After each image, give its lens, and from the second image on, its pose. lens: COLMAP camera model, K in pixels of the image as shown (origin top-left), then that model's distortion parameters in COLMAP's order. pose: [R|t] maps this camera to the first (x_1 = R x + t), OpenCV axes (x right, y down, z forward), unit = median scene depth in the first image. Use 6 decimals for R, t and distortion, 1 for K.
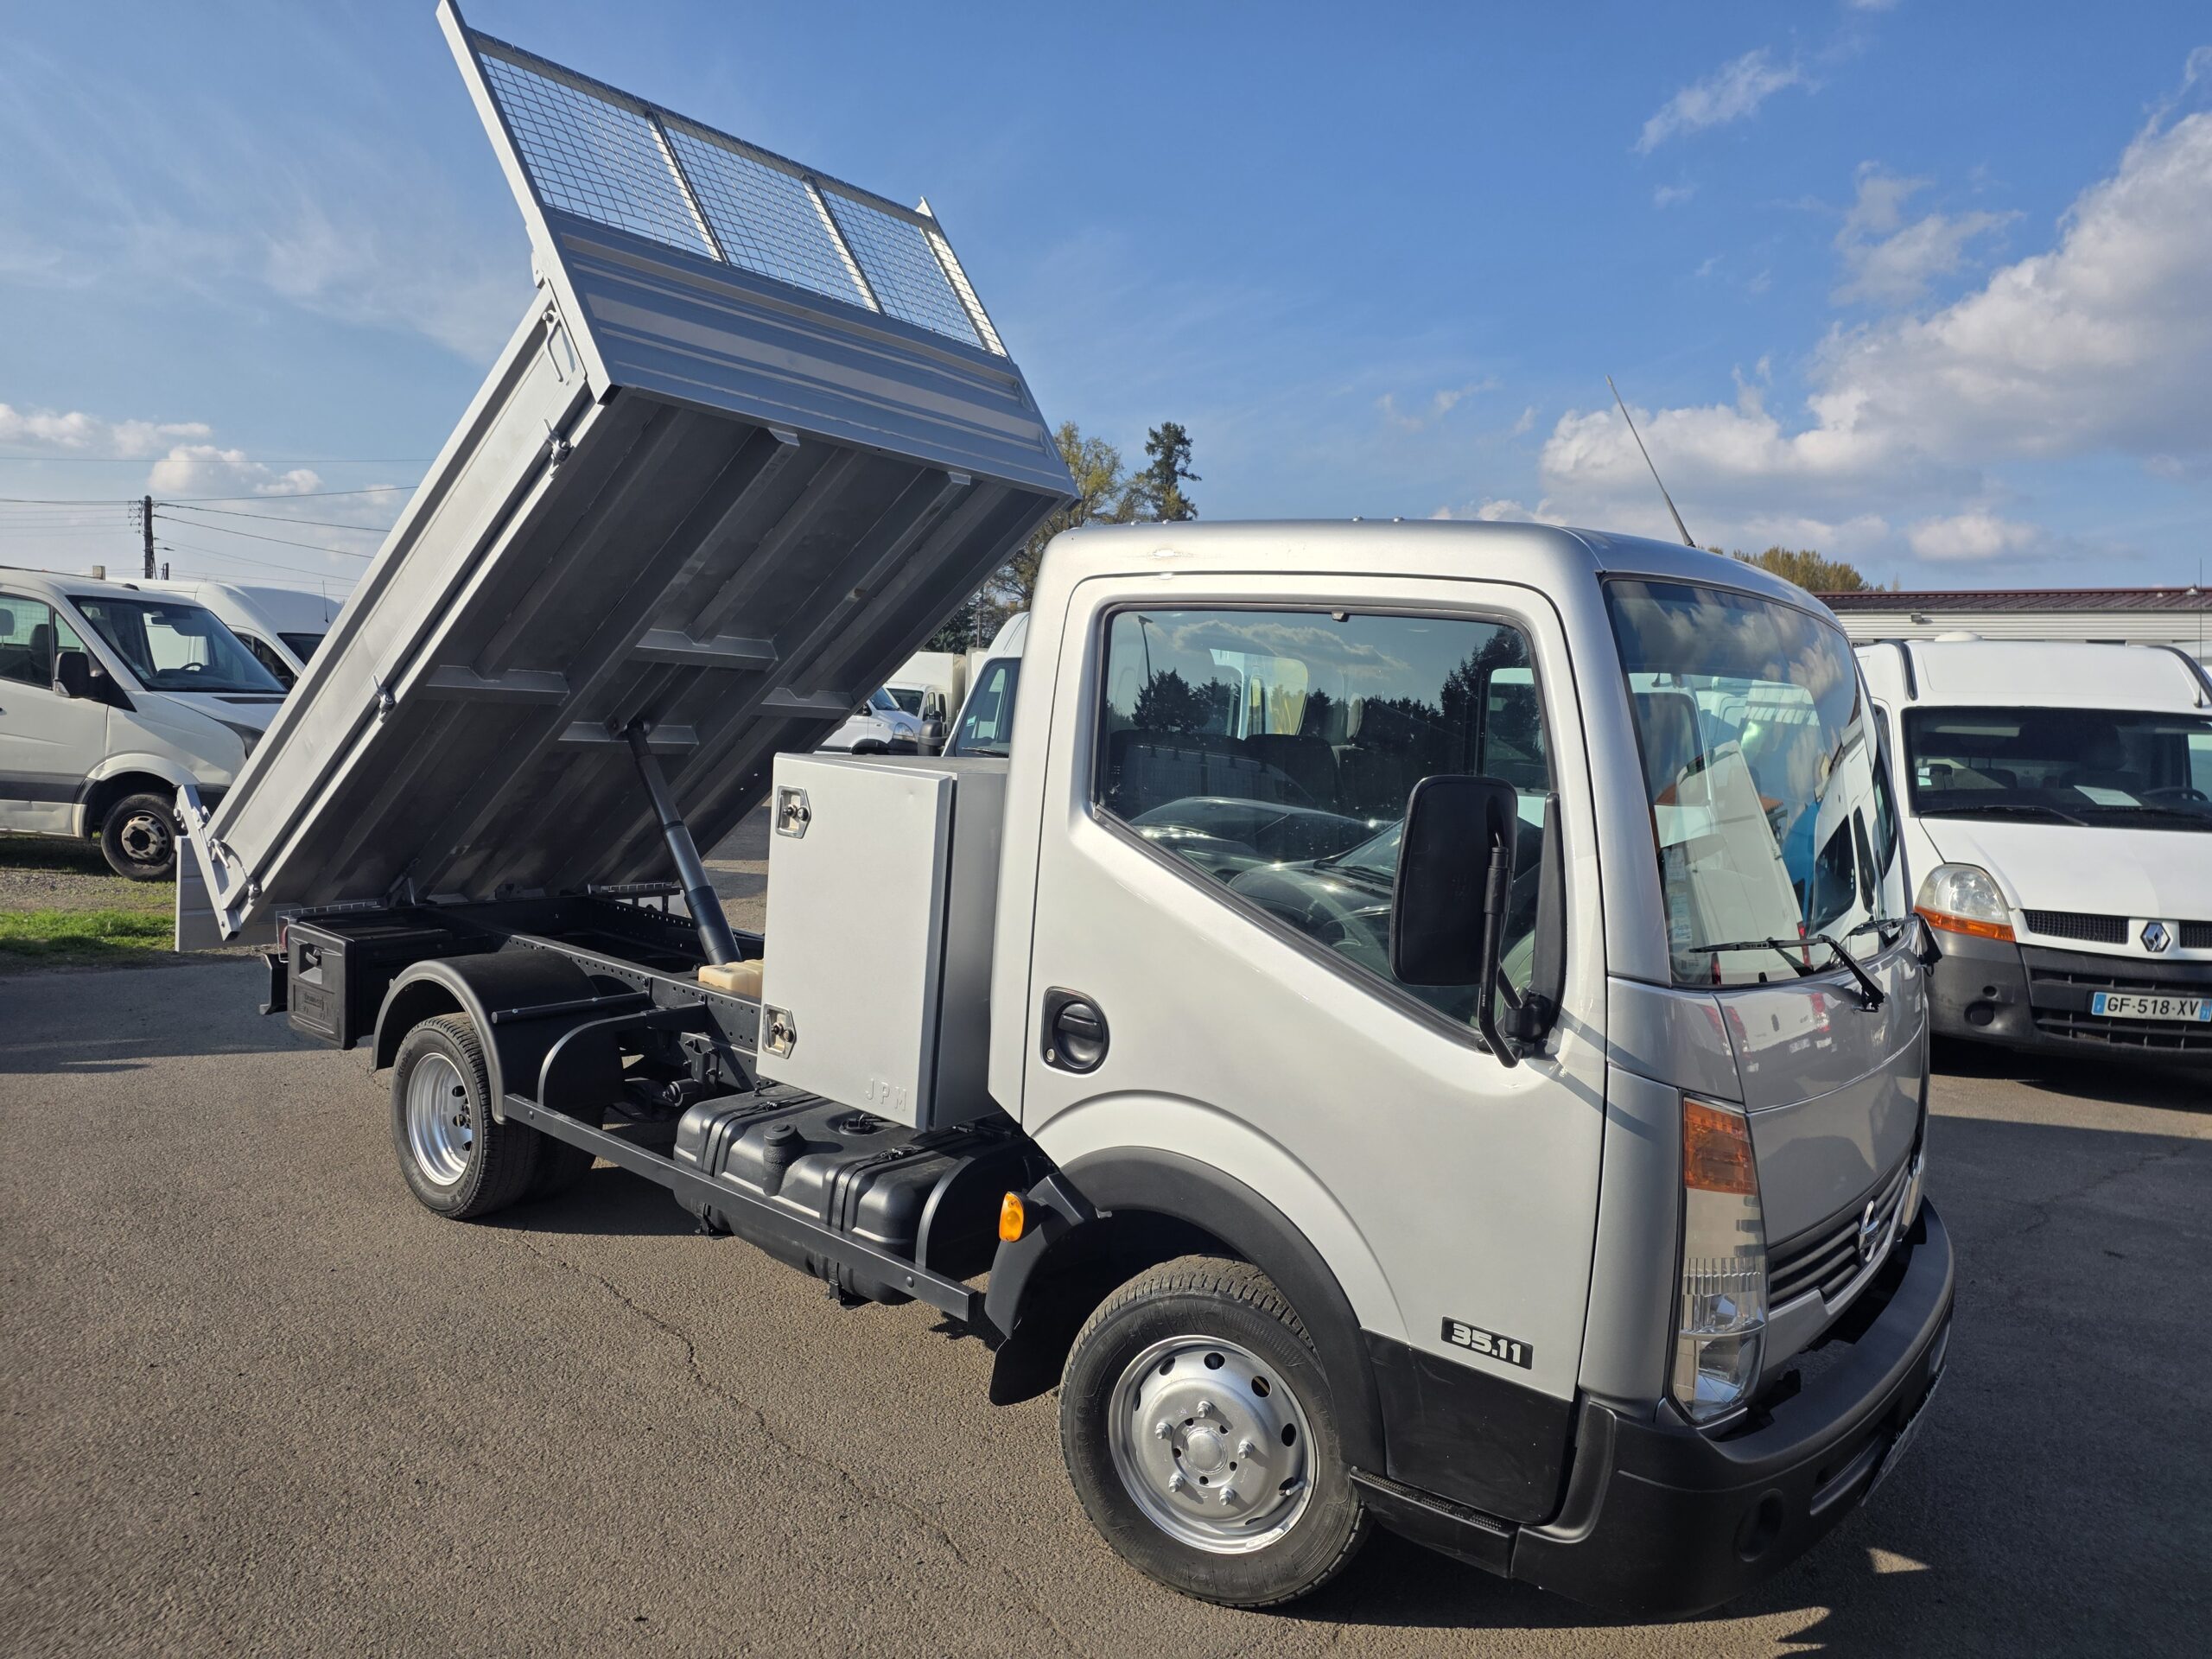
lens RADIAL K [[1422.9, 0, 1120.5], [0, 1422.9, 824.0], [0, 0, 1]] dist [0.088813, -0.137379]
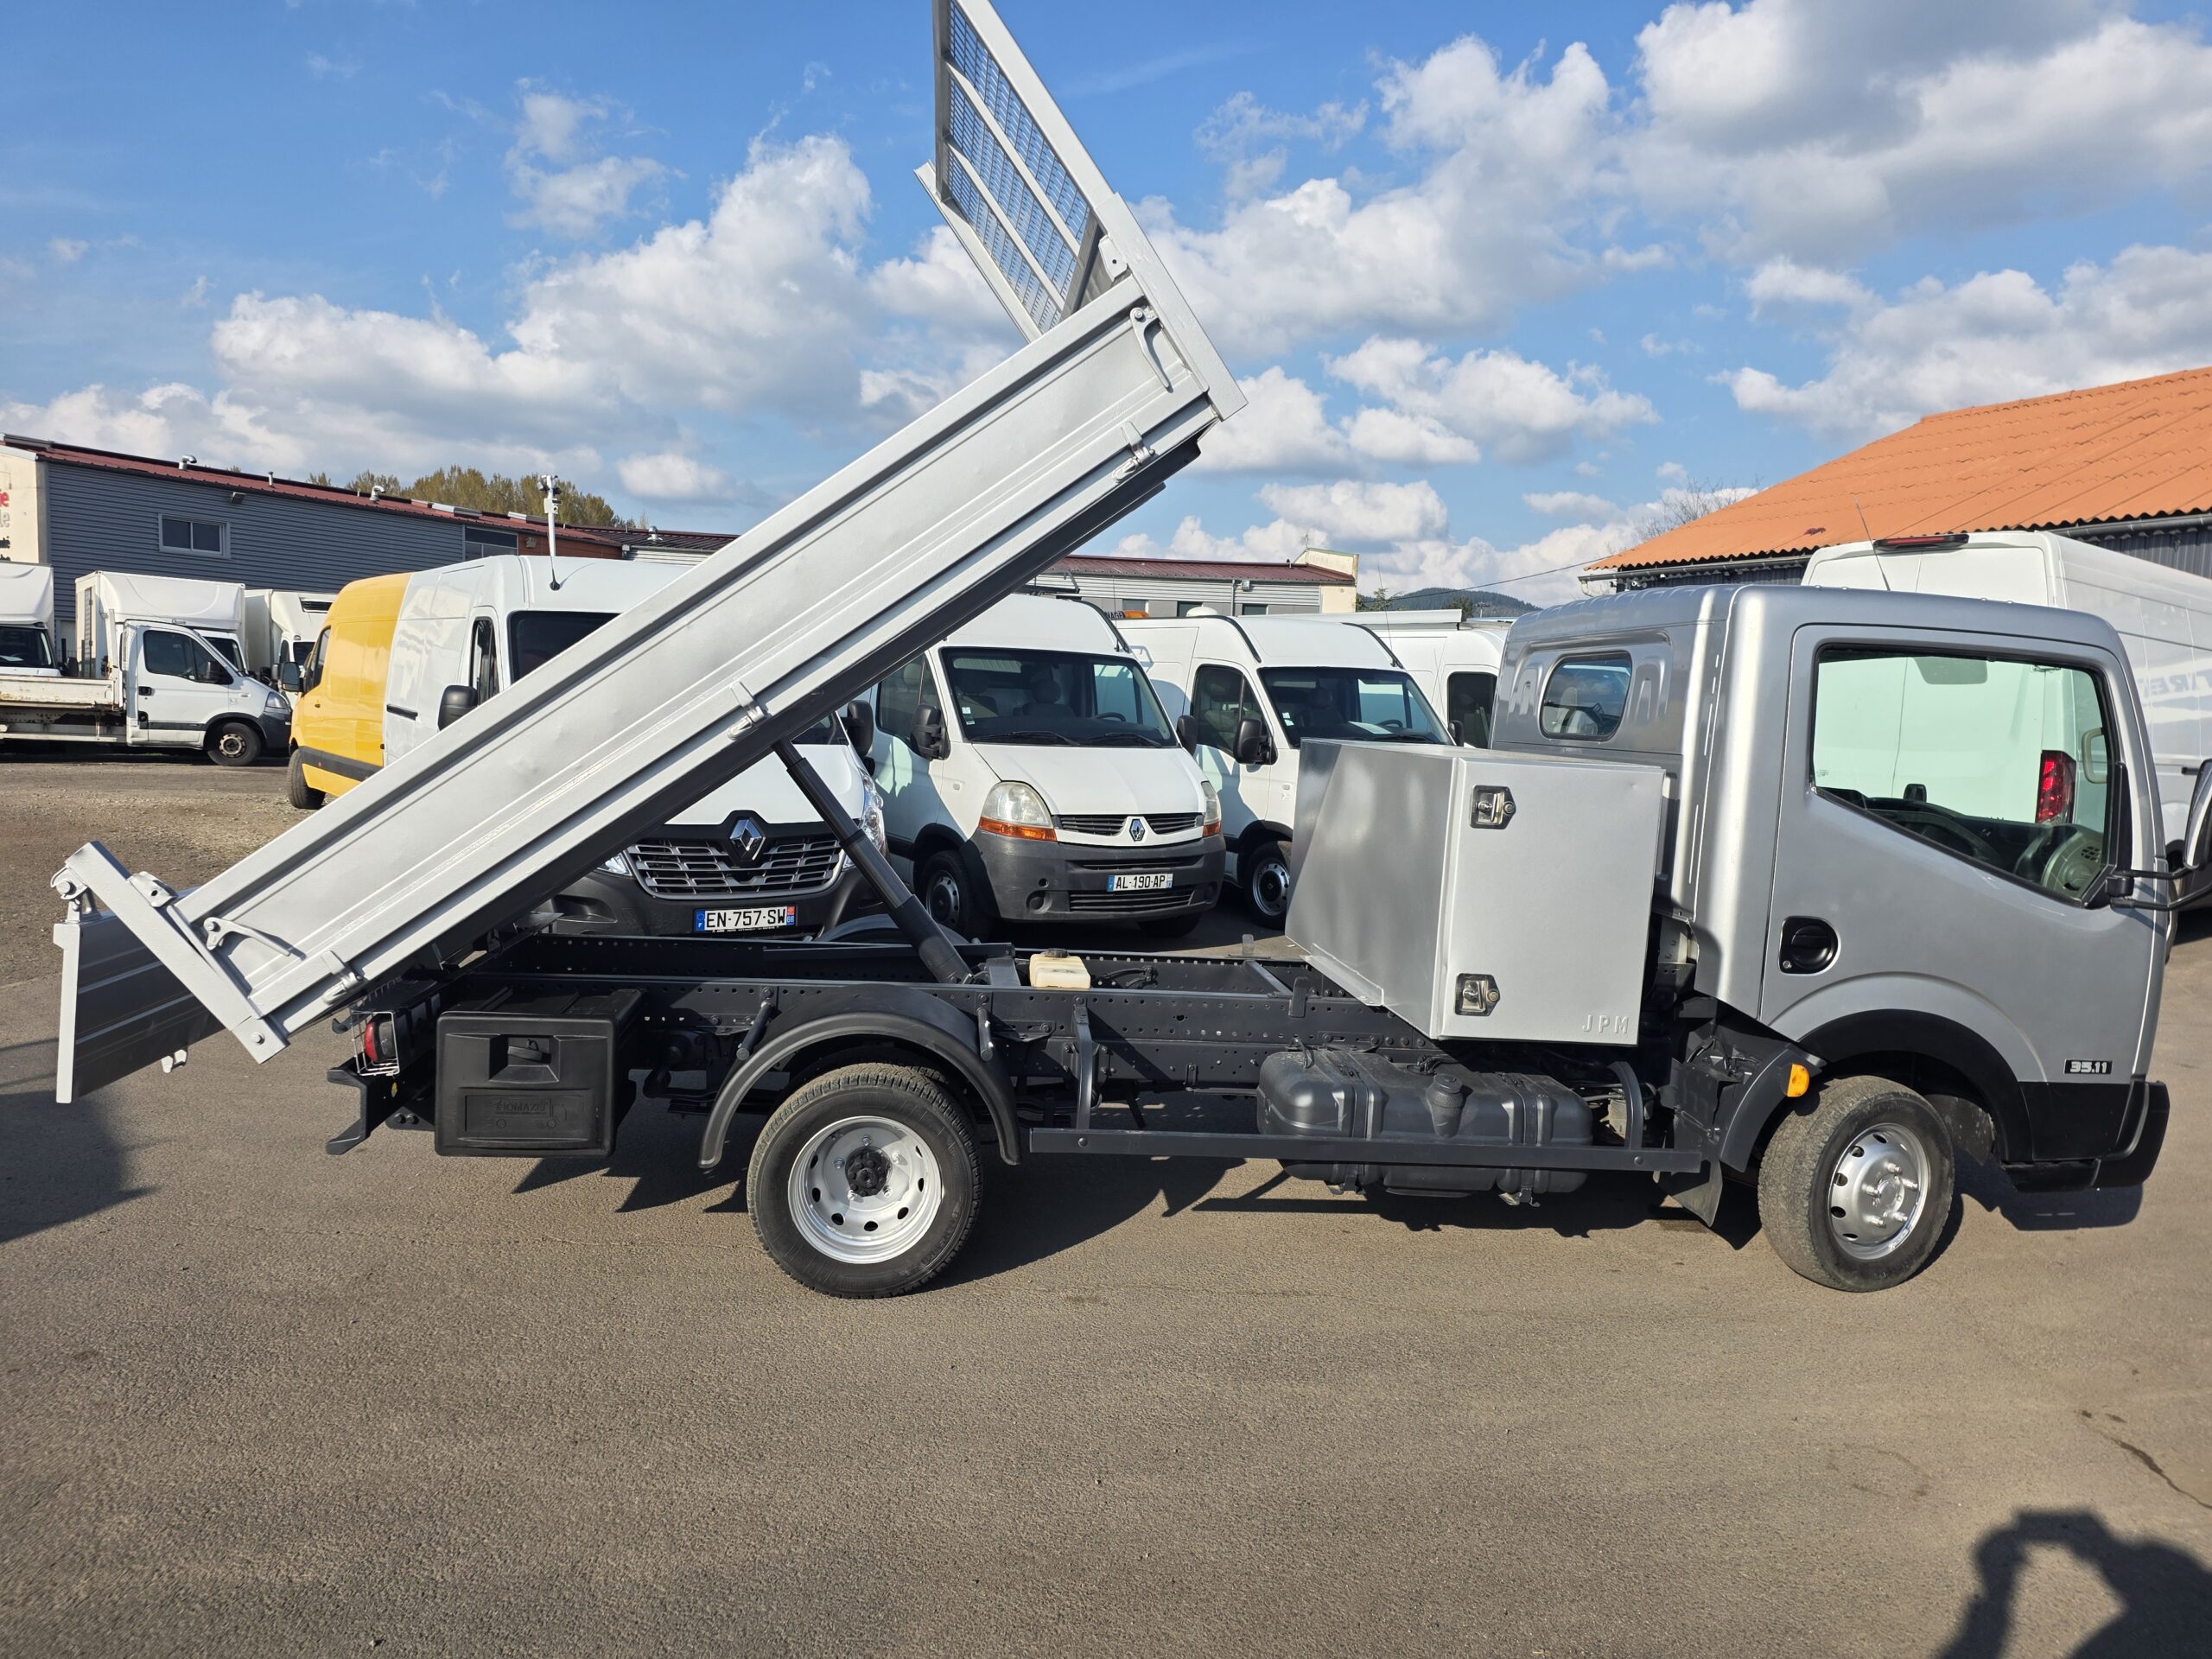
lens RADIAL K [[1431.3, 0, 1106.0], [0, 1431.3, 829.5], [0, 0, 1]] dist [0.087968, -0.089869]
pose [[0.703121, -0.086569, 0.705781, -0.913208], [0.049065, 0.996102, 0.073298, -0.066455], [-0.709375, -0.016908, 0.704628, 0.276589]]
